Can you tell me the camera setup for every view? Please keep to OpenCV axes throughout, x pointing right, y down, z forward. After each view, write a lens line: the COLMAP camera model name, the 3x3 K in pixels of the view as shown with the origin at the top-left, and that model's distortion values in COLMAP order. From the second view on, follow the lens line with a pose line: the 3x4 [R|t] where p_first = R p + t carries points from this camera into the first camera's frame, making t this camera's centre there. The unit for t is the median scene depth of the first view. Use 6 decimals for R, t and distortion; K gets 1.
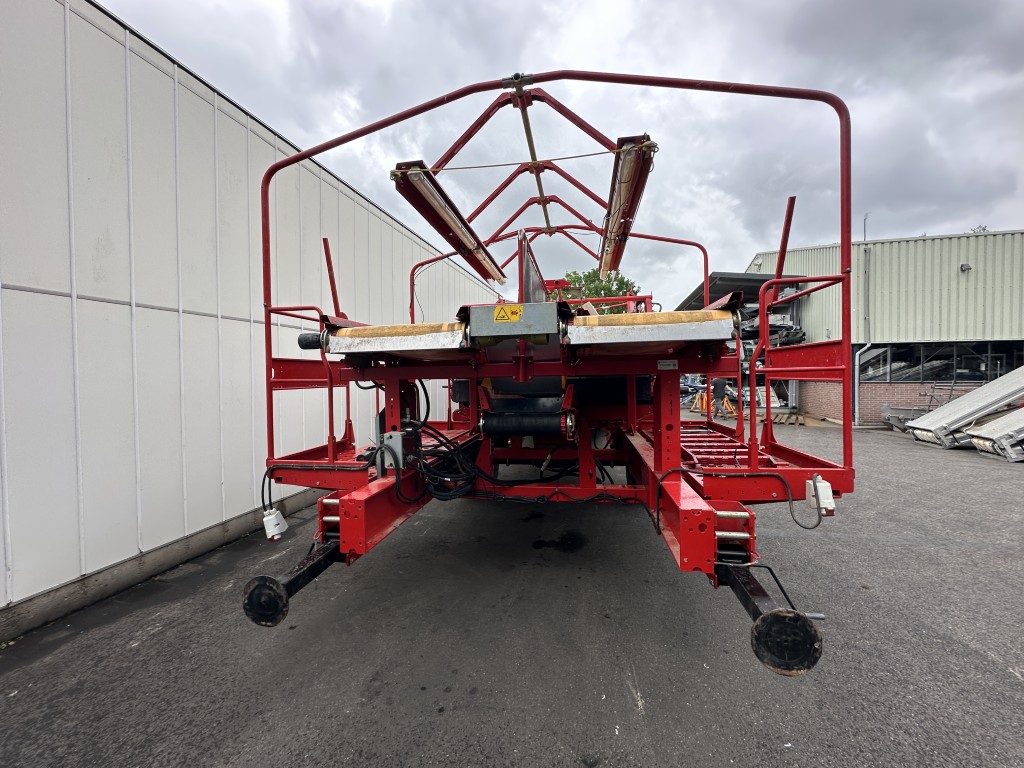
lens RADIAL K [[407.6, 0, 512.0], [0, 407.6, 384.0], [0, 0, 1]] dist [-0.002176, -0.000119]
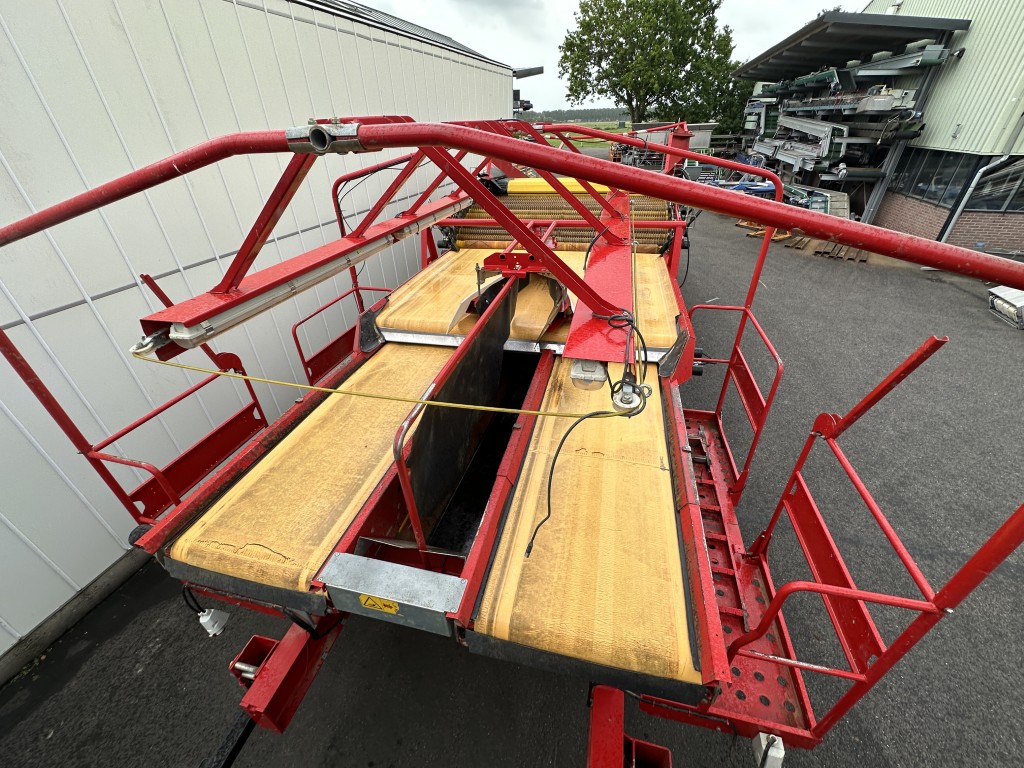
lens RADIAL K [[407.6, 0, 512.0], [0, 407.6, 384.0], [0, 0, 1]] dist [-0.002176, -0.000119]
pose [[0.997965, 0.025285, -0.058538, 0.072333], [0.009125, 0.851946, 0.523550, -0.251017], [0.063110, -0.523019, 0.849981, 0.189134]]
